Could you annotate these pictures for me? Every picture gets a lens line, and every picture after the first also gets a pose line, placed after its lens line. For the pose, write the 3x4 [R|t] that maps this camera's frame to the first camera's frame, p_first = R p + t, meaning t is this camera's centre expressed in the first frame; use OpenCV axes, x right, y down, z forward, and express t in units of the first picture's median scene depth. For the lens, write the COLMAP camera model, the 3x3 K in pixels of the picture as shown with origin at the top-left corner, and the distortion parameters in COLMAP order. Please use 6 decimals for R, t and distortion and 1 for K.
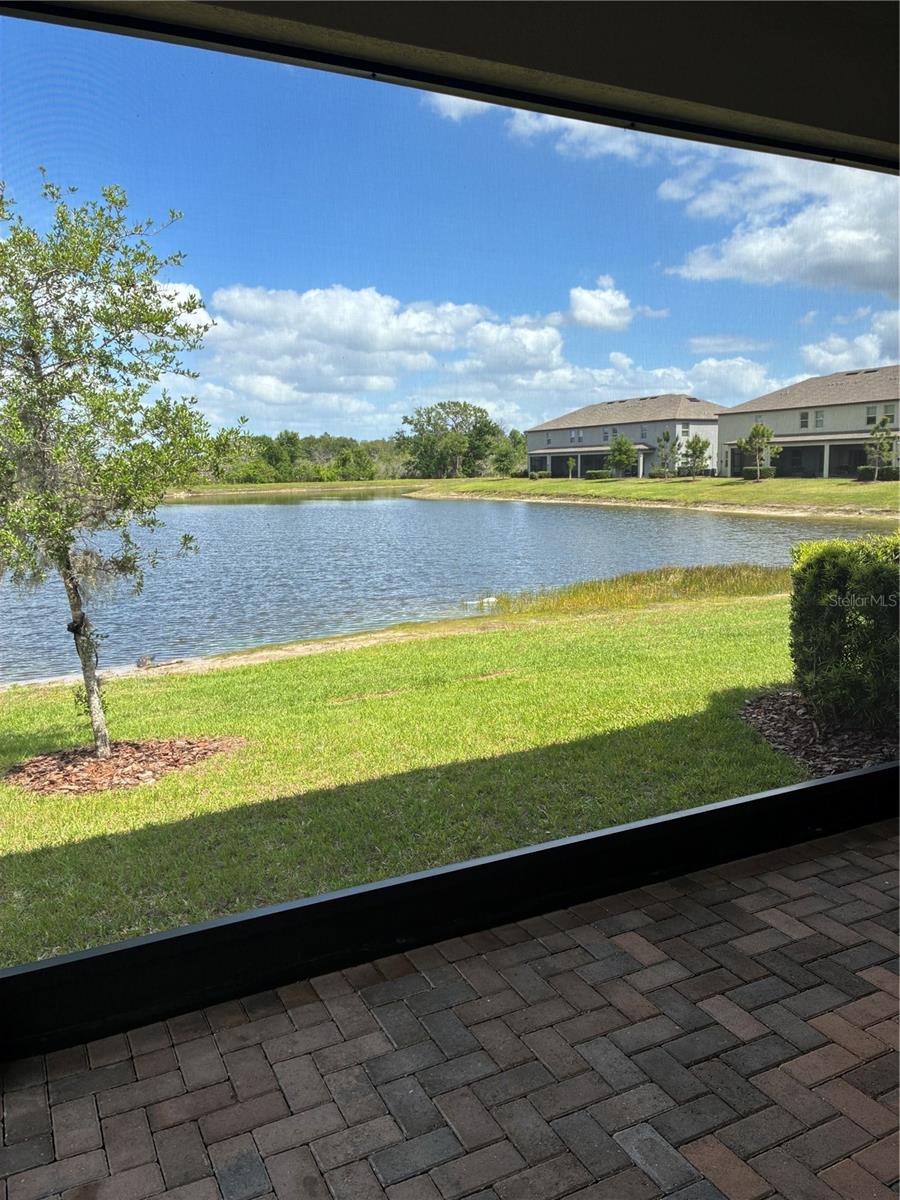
lens RADIAL K [[924.7, 0, 450.0], [0, 924.7, 600.0], [0, 0, 1]] dist [0.053512, -0.065915]
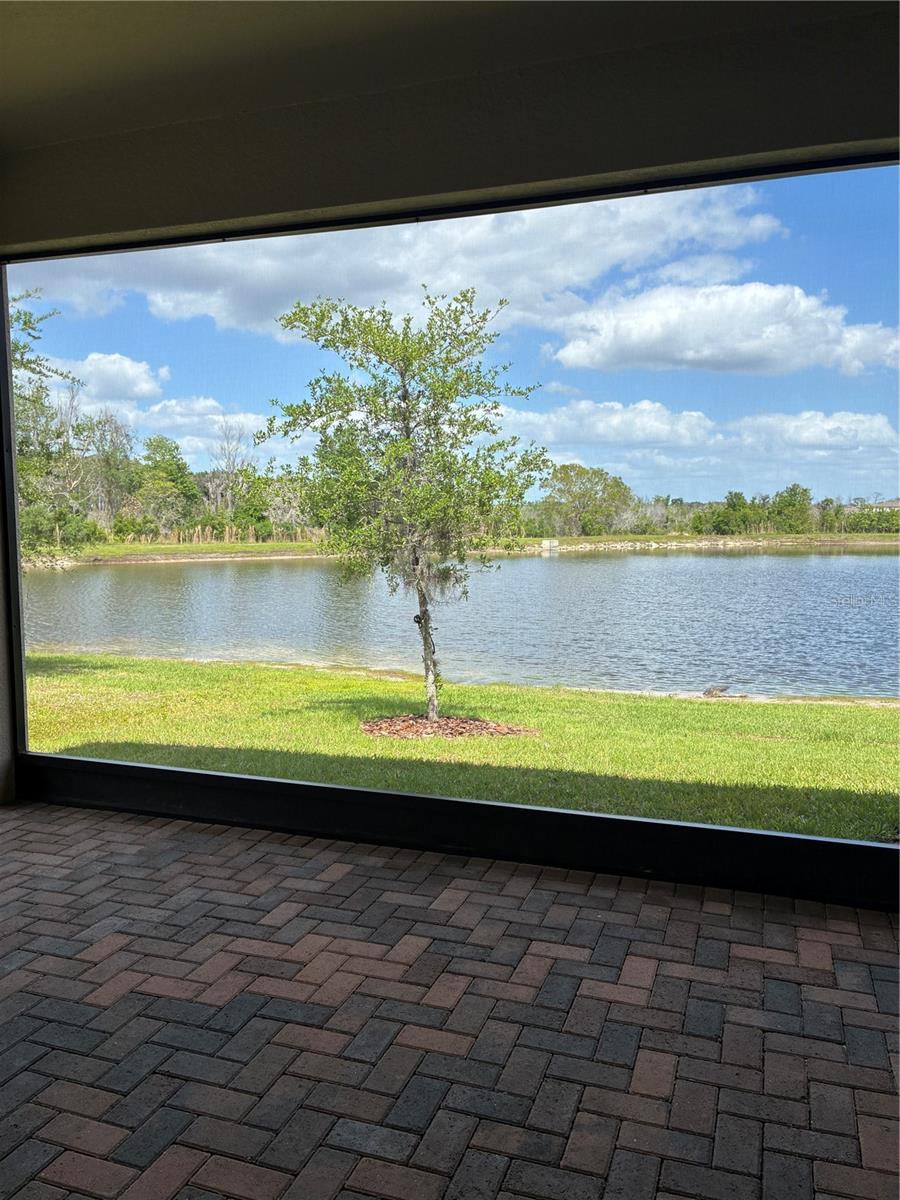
lens RADIAL K [[924.7, 0, 450.0], [0, 924.7, 600.0], [0, 0, 1]] dist [0.053512, -0.065915]
pose [[0.696762, 0.089566, -0.711689, 1.371363], [-0.124031, 0.992272, 0.003448, -0.017991], [0.706498, 0.085869, 0.702486, 0.227053]]
